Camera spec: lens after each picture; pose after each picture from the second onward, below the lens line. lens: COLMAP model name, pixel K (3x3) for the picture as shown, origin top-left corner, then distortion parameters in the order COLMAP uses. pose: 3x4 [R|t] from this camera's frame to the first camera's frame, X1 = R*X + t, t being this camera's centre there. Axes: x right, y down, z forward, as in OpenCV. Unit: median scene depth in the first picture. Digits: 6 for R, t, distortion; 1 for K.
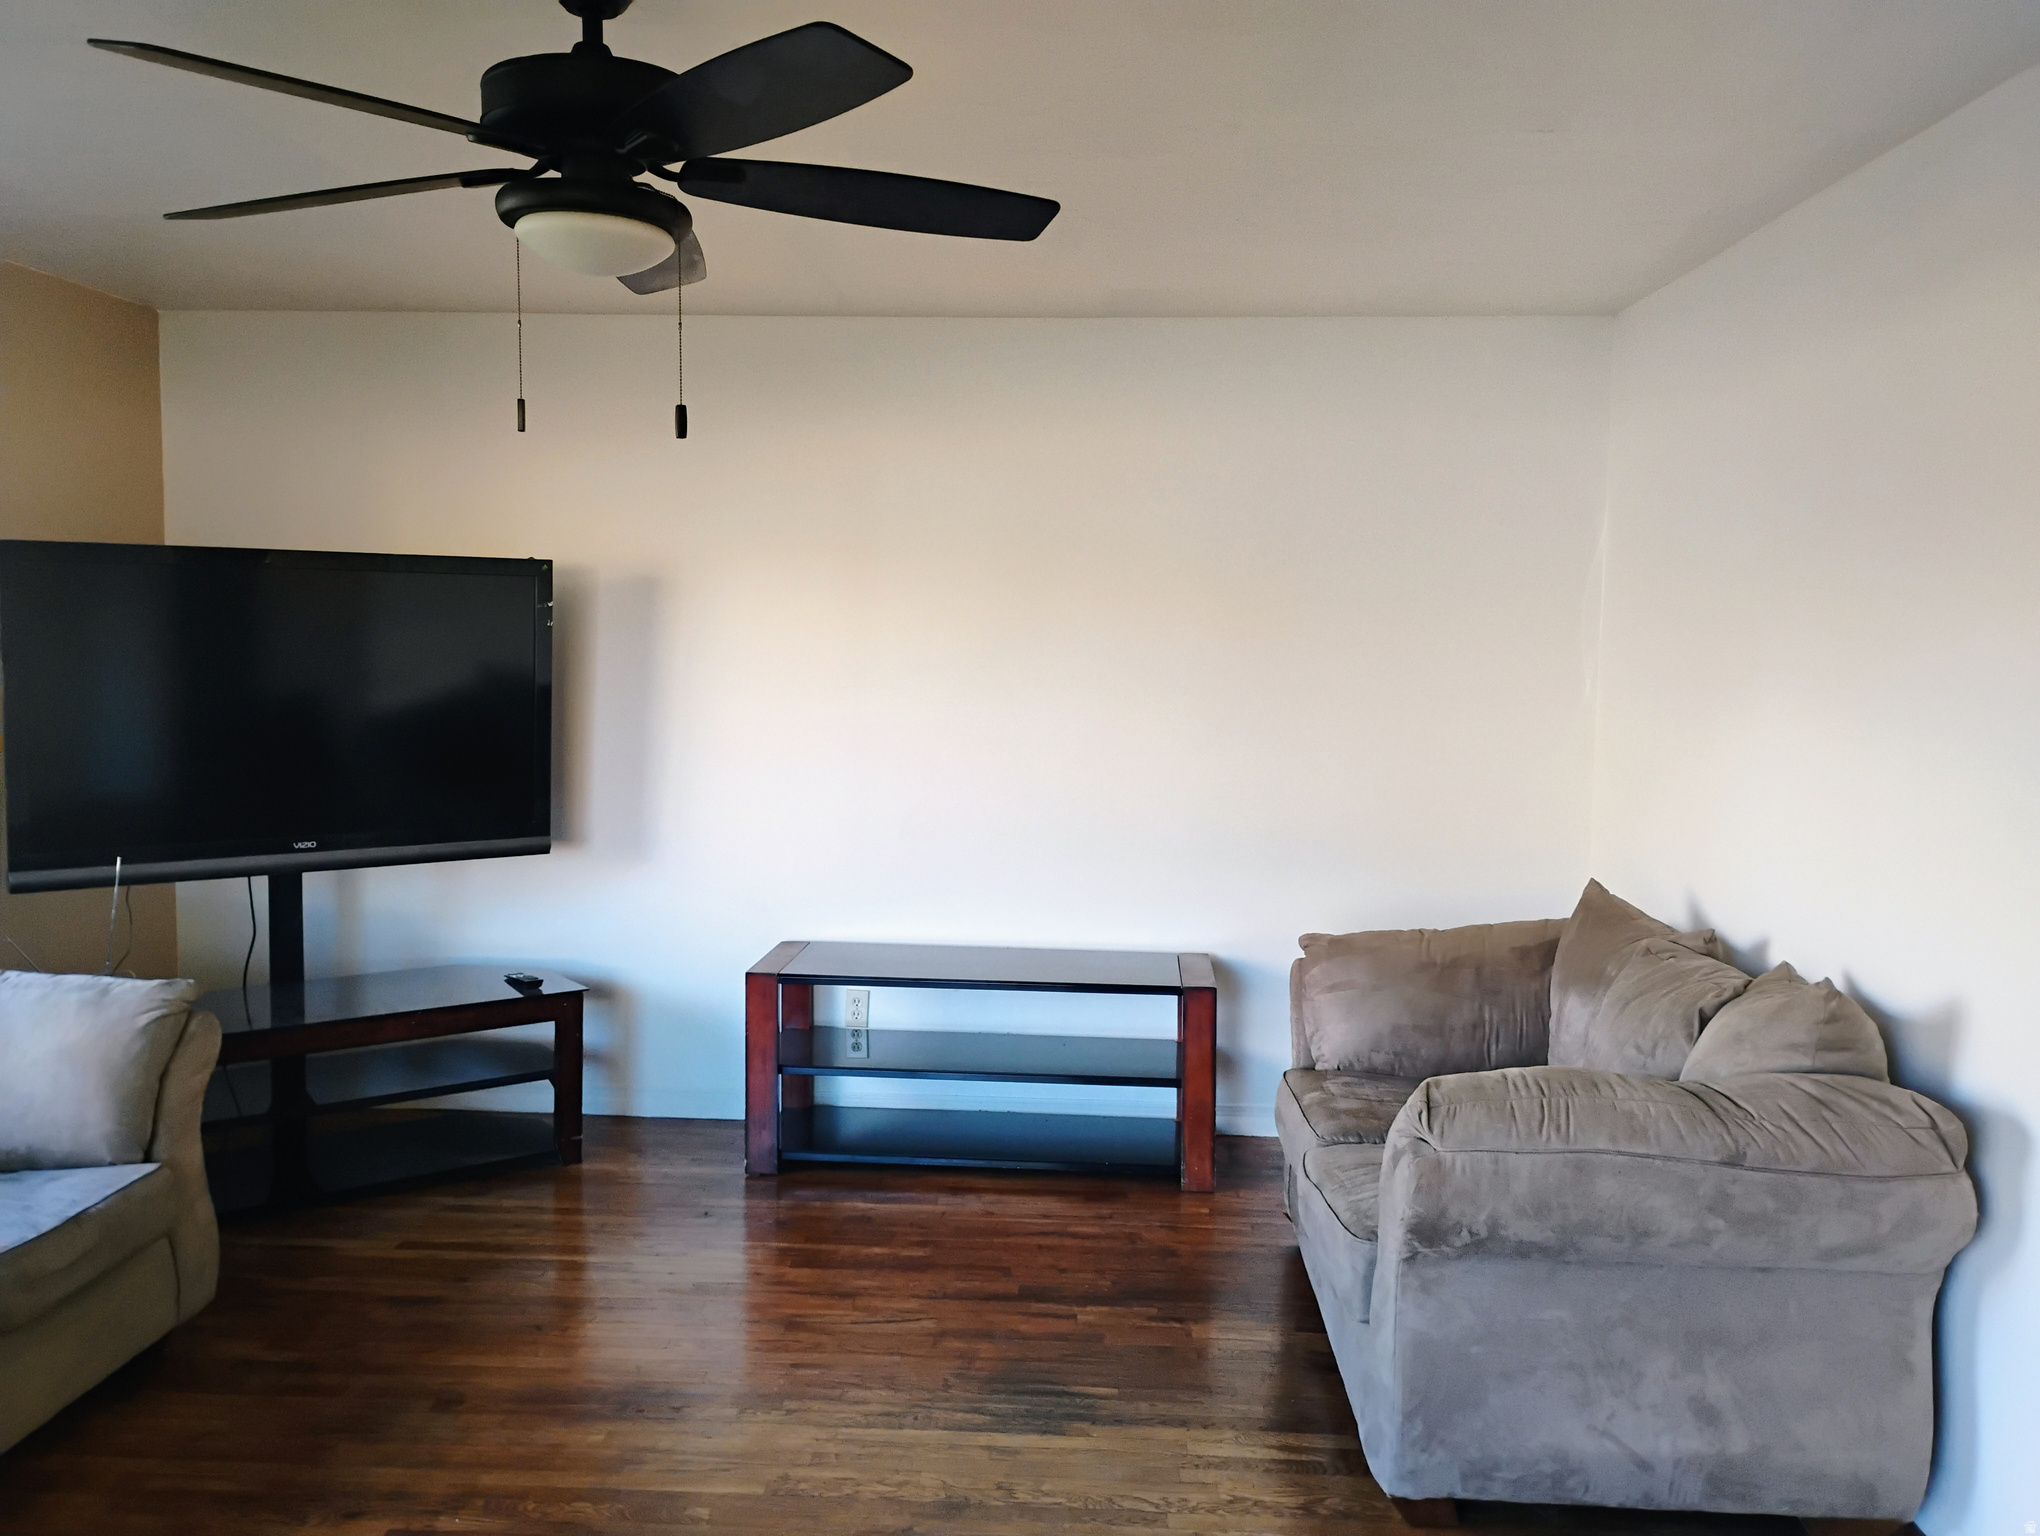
lens RADIAL K [[1712.6, 0, 1007.2], [0, 1712.6, 761.9], [0, 0, 1]] dist [0.031659, -0.045552]
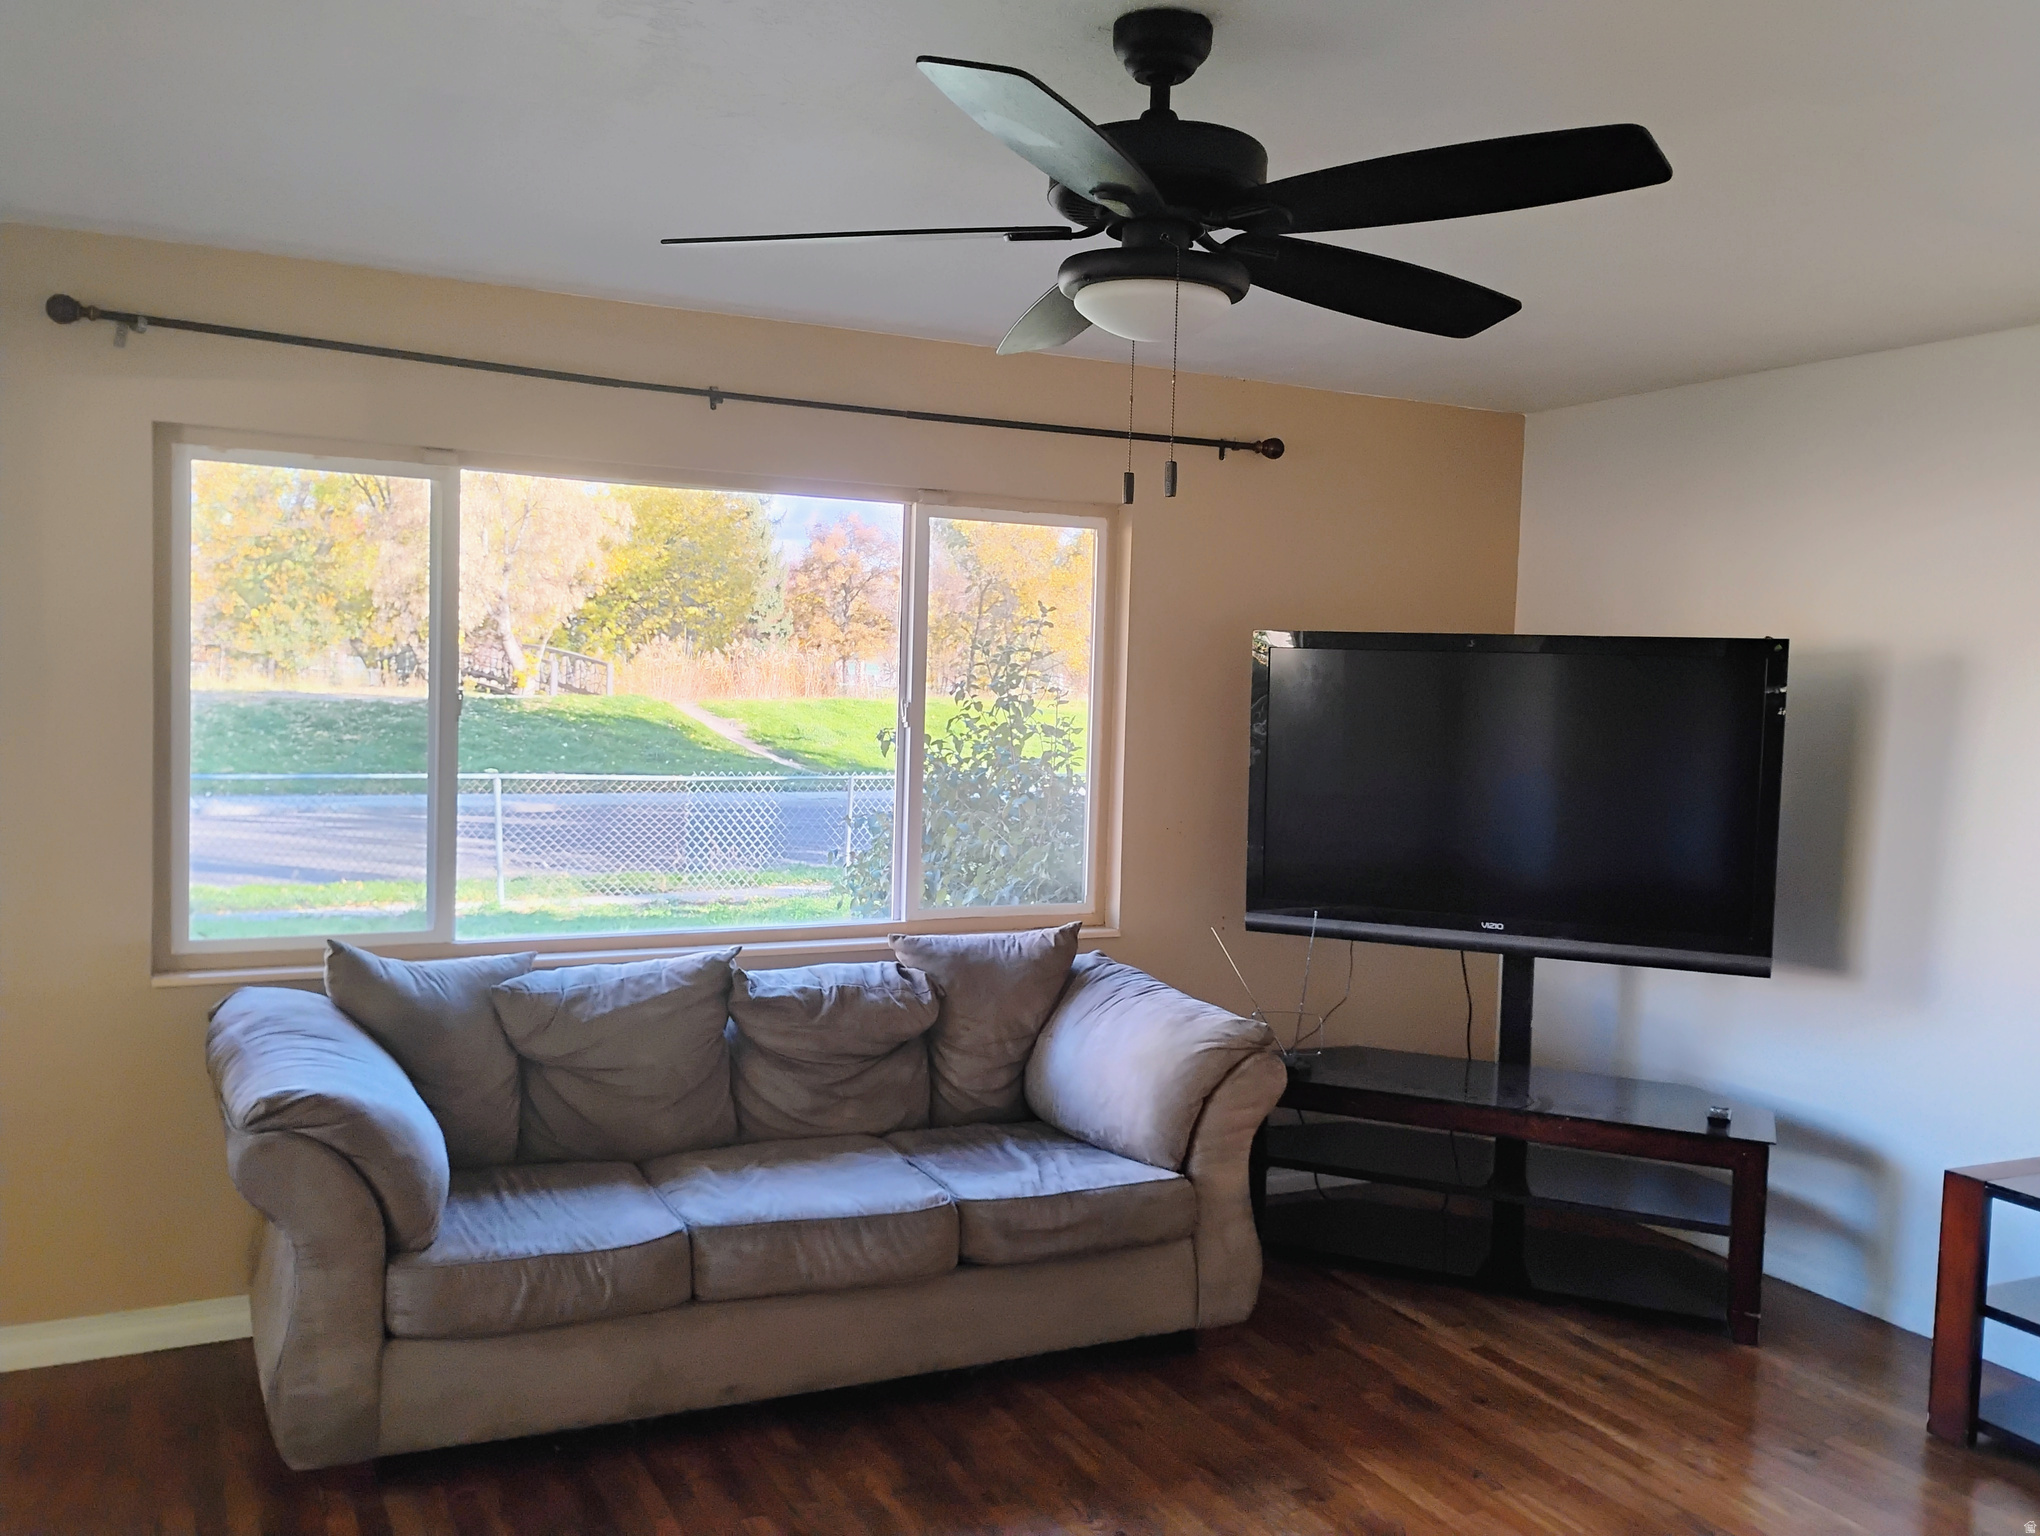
lens RADIAL K [[1712.6, 0, 1007.2], [0, 1712.6, 761.9], [0, 0, 1]] dist [0.031659, -0.045552]
pose [[0.480929, 0.044792, -0.875615, 0.328469], [-0.096354, 0.995345, -0.002006, -0.017704], [0.871449, 0.085333, 0.483006, 0.260828]]
